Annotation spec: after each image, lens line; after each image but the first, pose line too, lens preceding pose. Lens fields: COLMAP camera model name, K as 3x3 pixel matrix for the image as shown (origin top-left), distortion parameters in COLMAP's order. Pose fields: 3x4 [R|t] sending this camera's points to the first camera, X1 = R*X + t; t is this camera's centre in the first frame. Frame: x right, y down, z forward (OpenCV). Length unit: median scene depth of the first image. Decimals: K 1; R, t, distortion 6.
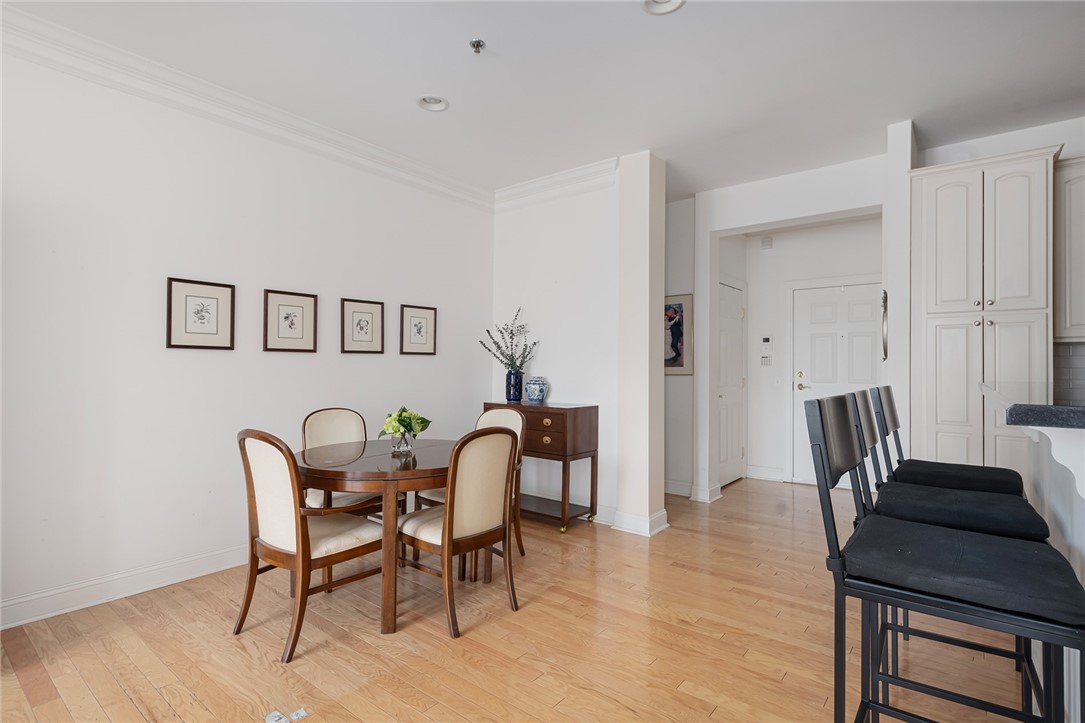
lens RADIAL K [[524.0, 0, 552.1], [0, 524.0, 362.8], [0, 0, 1]] dist [0.001622, 0.000236]
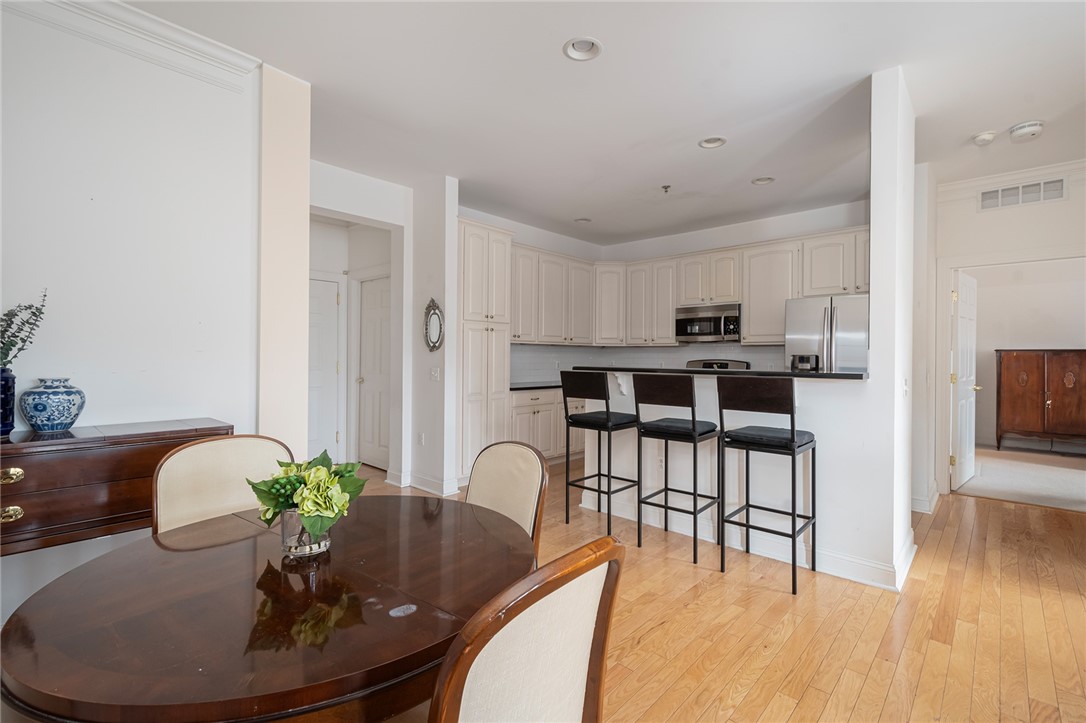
lens RADIAL K [[485.2, 0, 552.2], [0, 485.2, 356.9], [0, 0, 1]] dist [0.002192, -0.000040]
pose [[0.072417, -0.007348, 0.997347, -0.469747], [-0.017212, 0.999815, 0.008616, -0.006005], [-0.997226, -0.017790, 0.072278, 0.520428]]
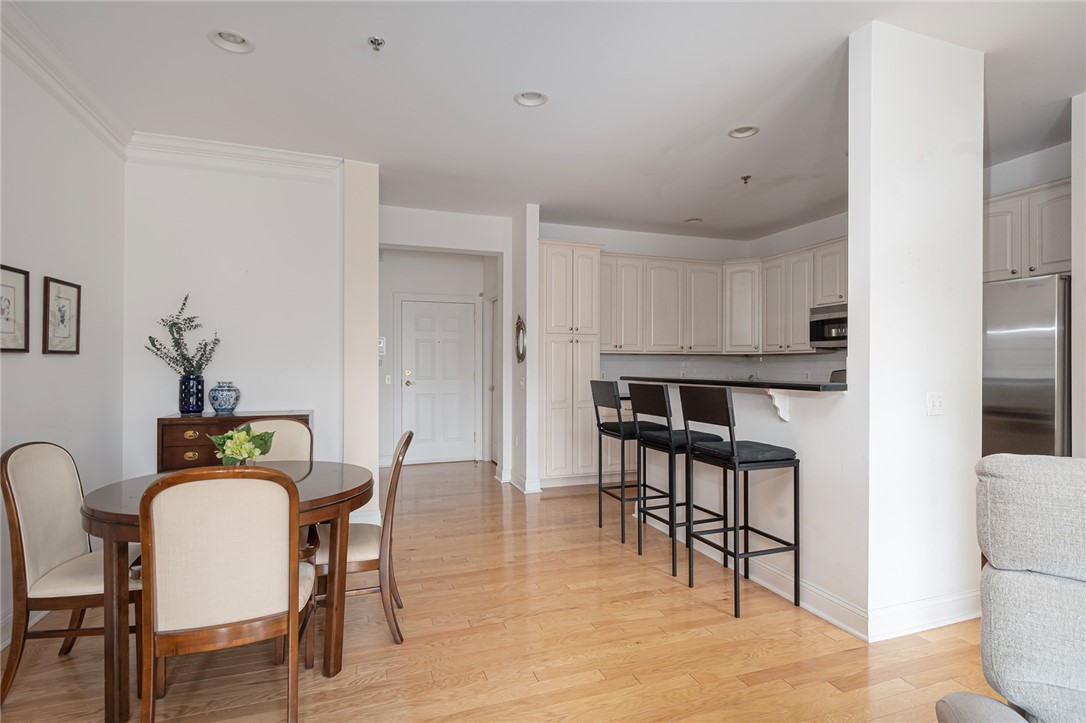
lens RADIAL K [[536.4, 0, 544.3], [0, 536.4, 364.9], [0, 0, 1]] dist [0.000441, 0.000156]
pose [[0.535727, -0.005101, 0.844376, -0.497914], [-0.005635, 0.999938, 0.009616, -0.011879], [-0.844372, -0.009910, 0.535665, 0.120700]]
